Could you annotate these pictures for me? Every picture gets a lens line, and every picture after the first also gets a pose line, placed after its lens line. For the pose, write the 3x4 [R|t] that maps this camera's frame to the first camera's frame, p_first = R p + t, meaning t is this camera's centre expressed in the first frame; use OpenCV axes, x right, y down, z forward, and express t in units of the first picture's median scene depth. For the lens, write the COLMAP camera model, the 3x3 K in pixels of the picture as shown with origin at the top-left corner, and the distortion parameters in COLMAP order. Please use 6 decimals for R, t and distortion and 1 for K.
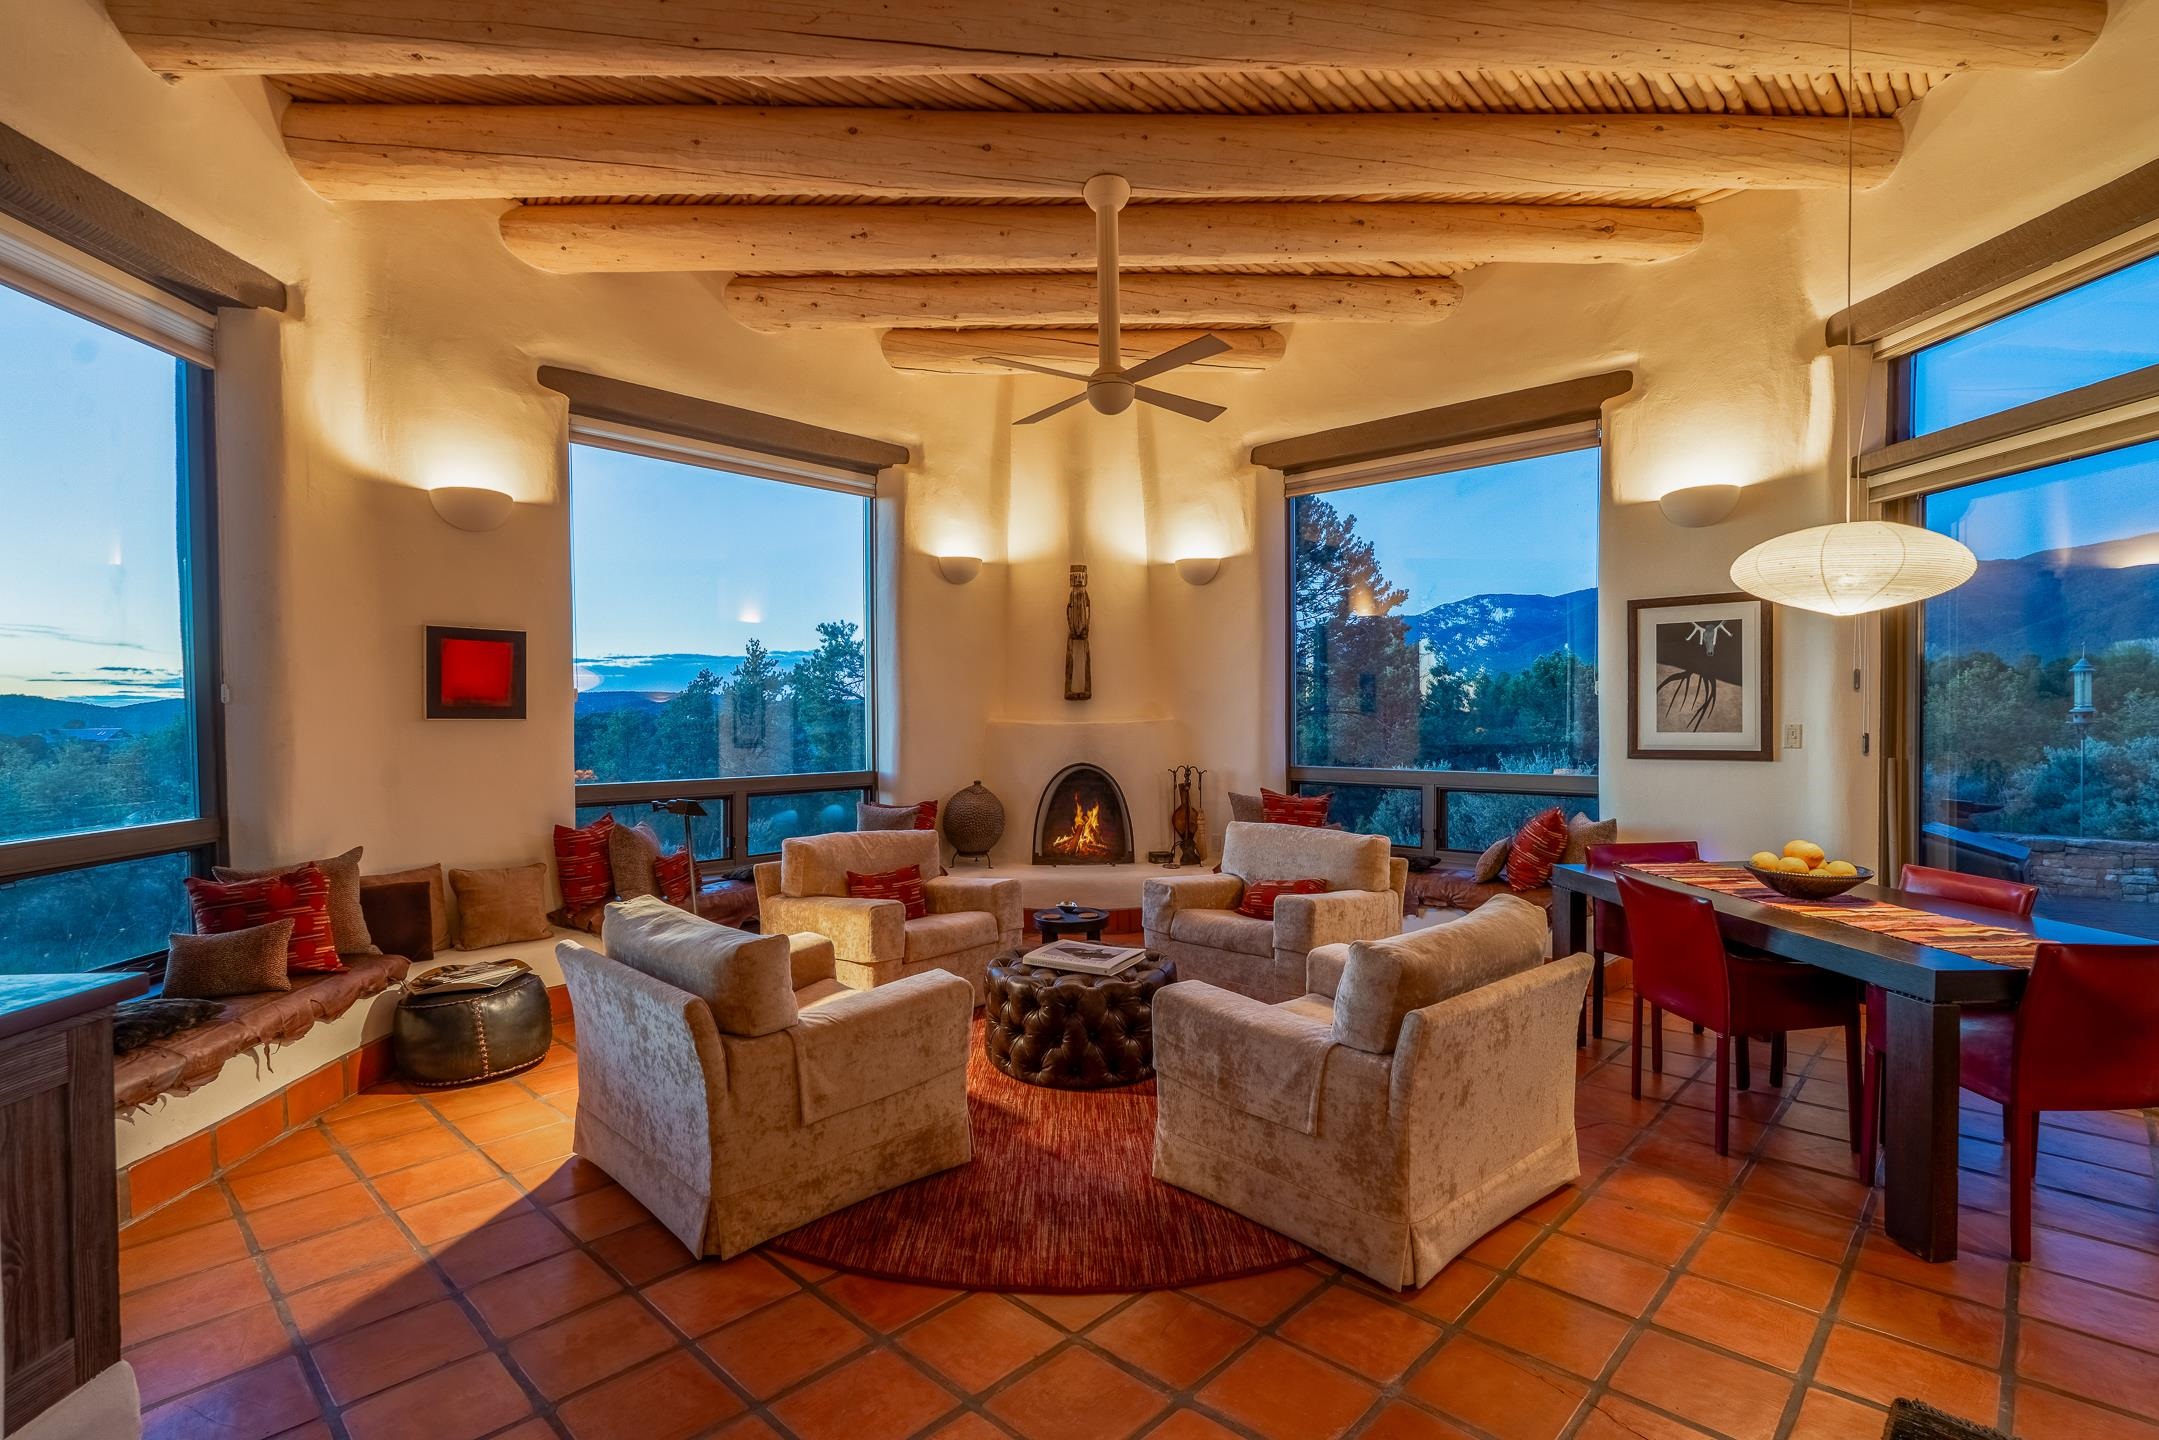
lens RADIAL K [[1036.5, 0, 1081.0], [0, 1036.5, 722.2], [0, 0, 1]] dist [0.003461, 0.000318]
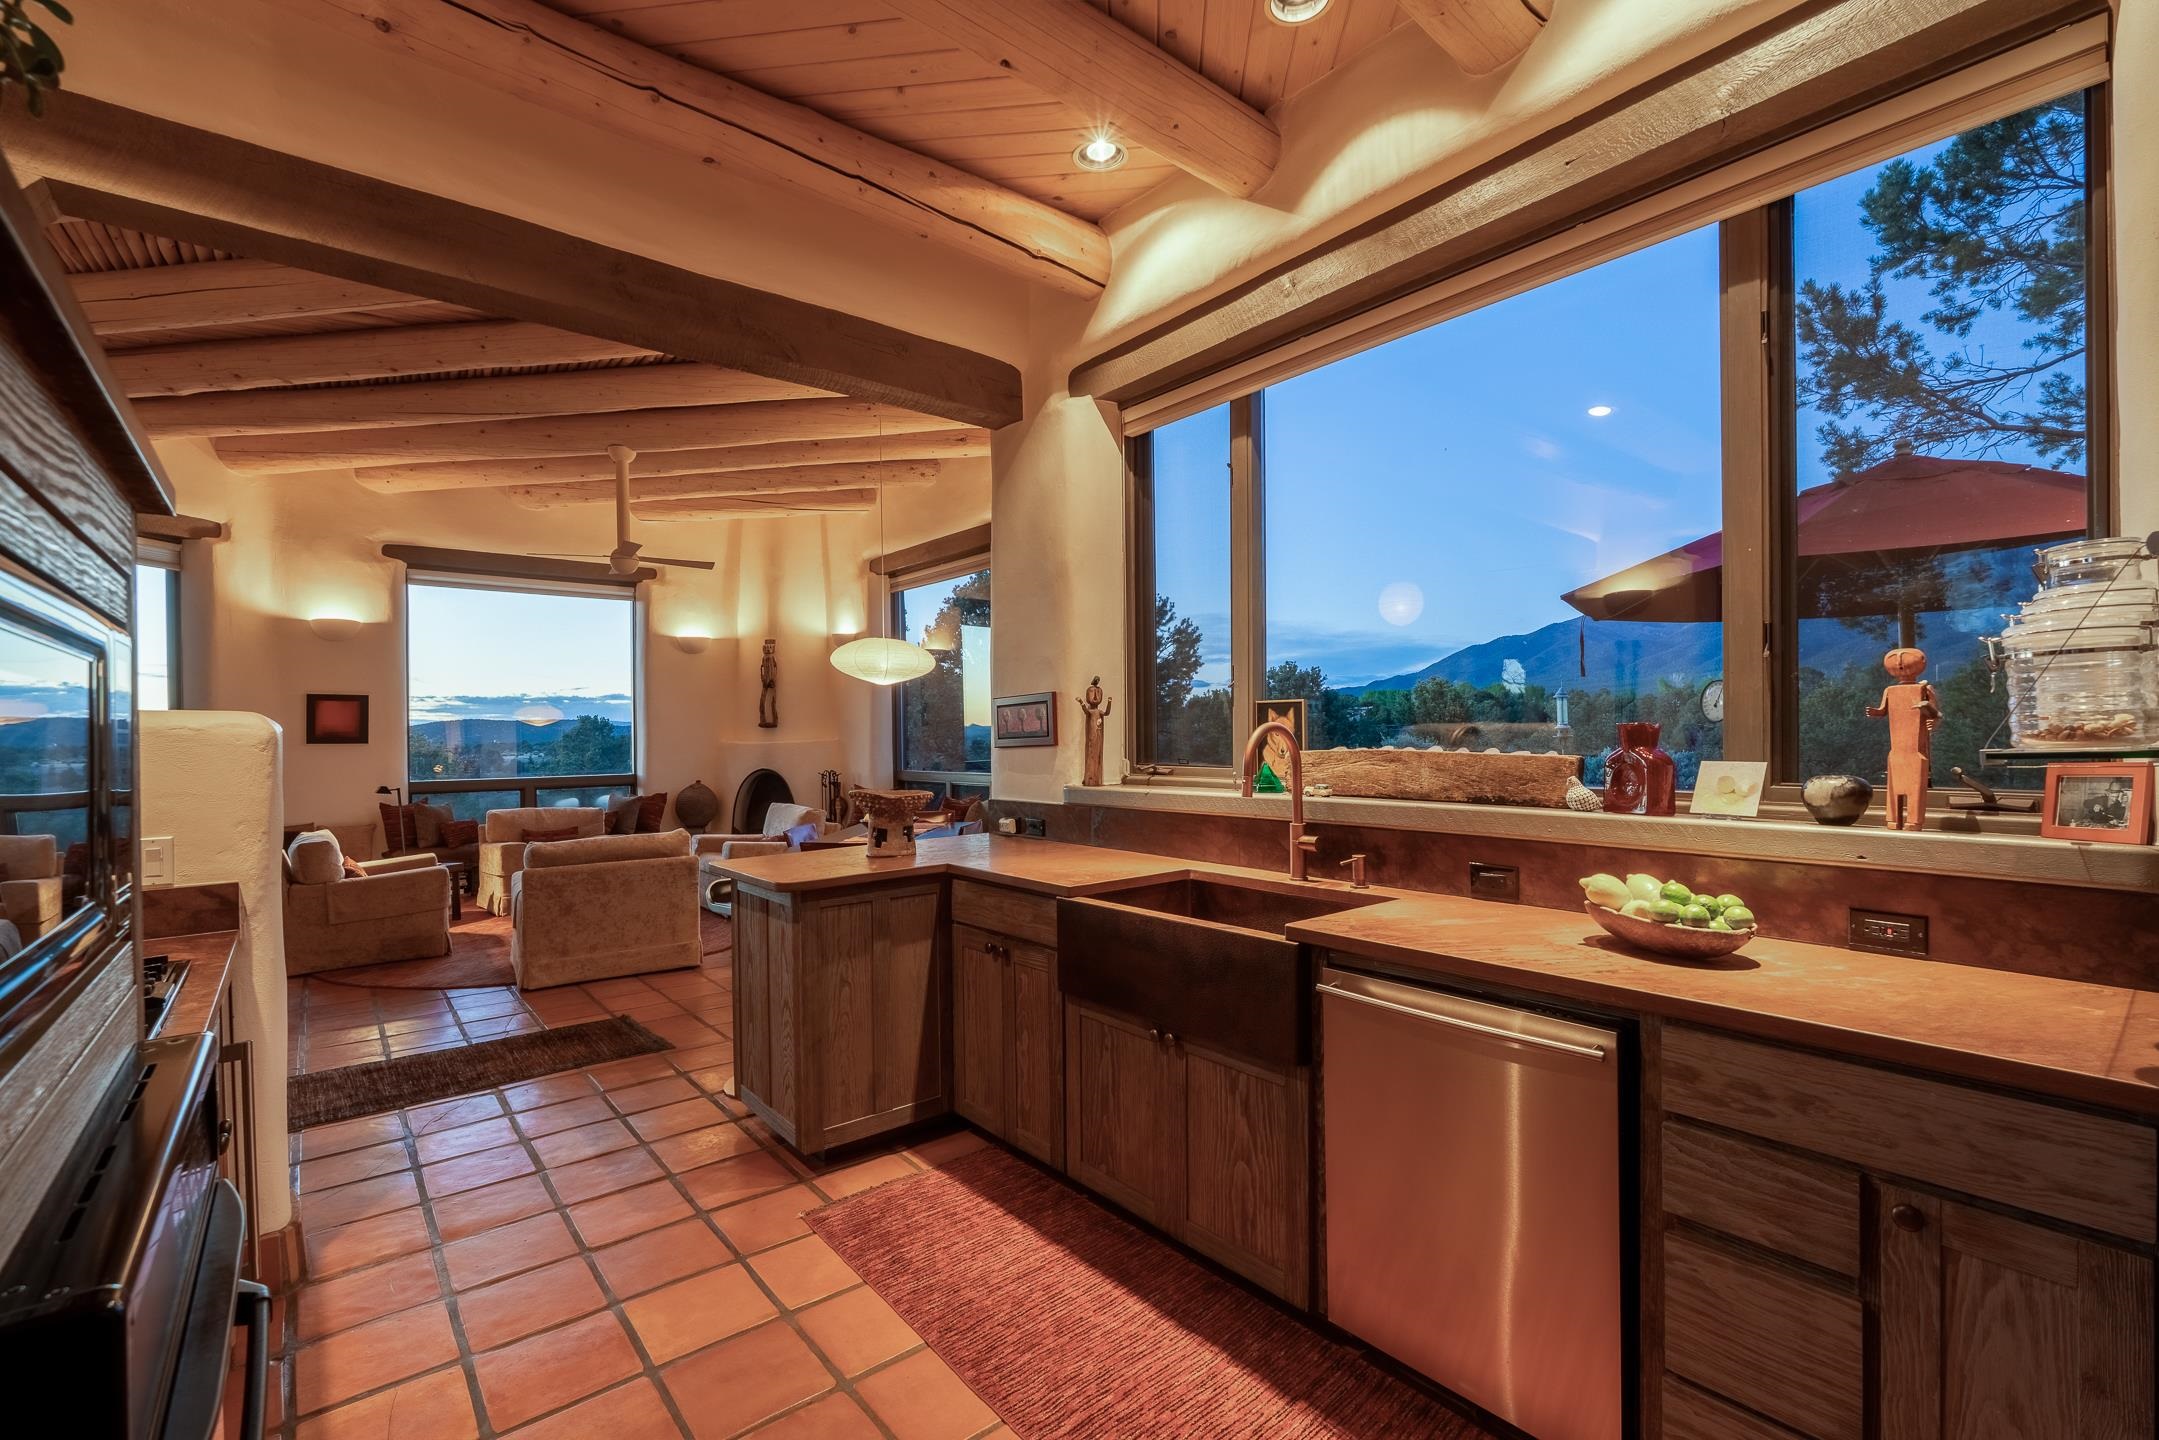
lens RADIAL K [[940.9, 0, 1078.8], [0, 940.9, 730.6], [0, 0, 1]] dist [-0.000956, -0.000078]
pose [[0.991519, -0.009937, -0.129585, 0.701758], [0.008931, 0.999925, -0.008342, -0.001429], [0.129658, 0.007114, 0.991533, -0.357724]]
